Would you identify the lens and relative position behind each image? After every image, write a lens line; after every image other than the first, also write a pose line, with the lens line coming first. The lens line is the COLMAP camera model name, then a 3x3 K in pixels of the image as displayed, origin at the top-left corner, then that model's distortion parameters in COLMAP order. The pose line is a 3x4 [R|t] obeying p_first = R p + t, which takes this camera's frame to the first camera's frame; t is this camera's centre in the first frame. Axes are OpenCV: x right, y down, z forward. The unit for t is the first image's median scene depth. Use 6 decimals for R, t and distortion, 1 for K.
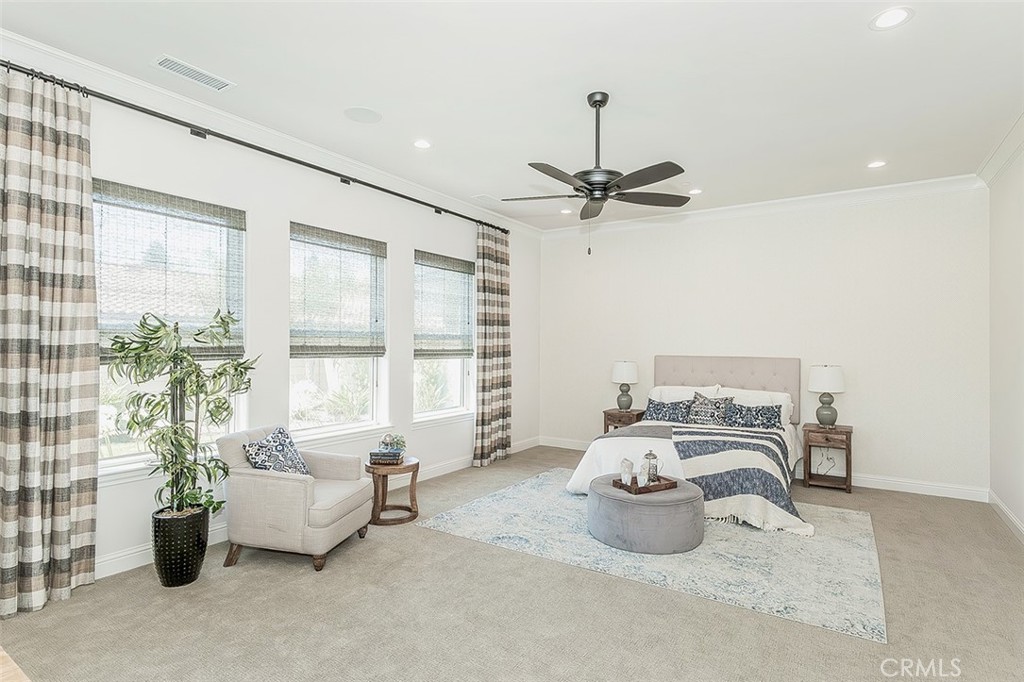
lens RADIAL K [[536.5, 0, 515.7], [0, 536.5, 312.3], [0, 0, 1]] dist [-0.001658, -0.000173]
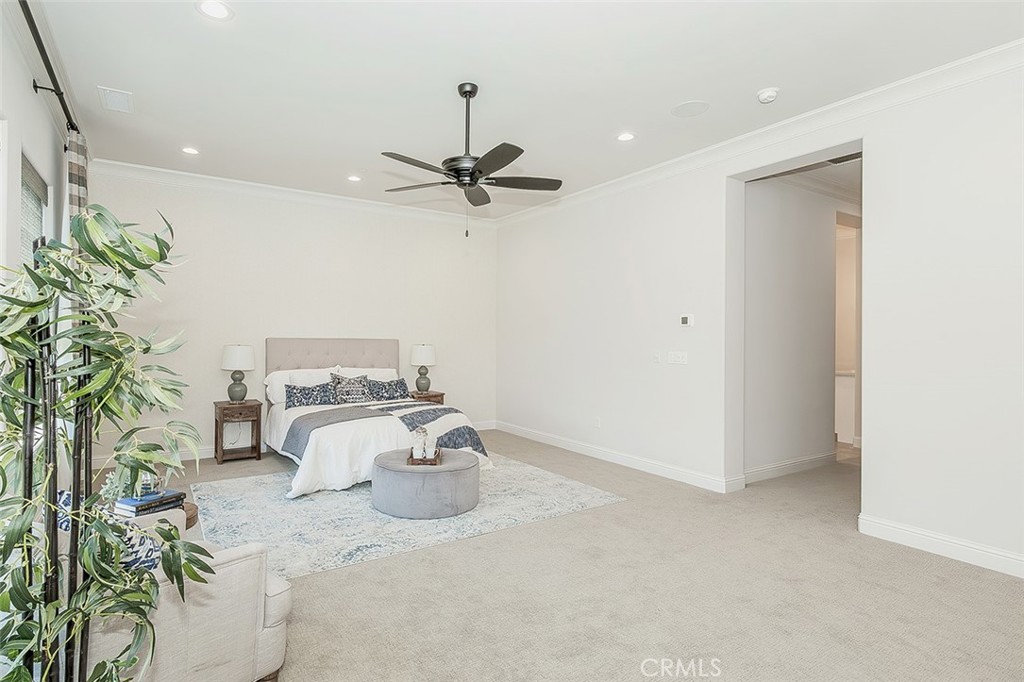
lens RADIAL K [[524.6, 0, 517.5], [0, 524.6, 334.1], [0, 0, 1]] dist [0.001458, 0.000306]
pose [[0.401668, -0.007400, 0.915756, -0.640331], [-0.065917, 0.997140, 0.036969, 0.020438], [-0.913410, -0.075213, 0.400031, 0.420129]]
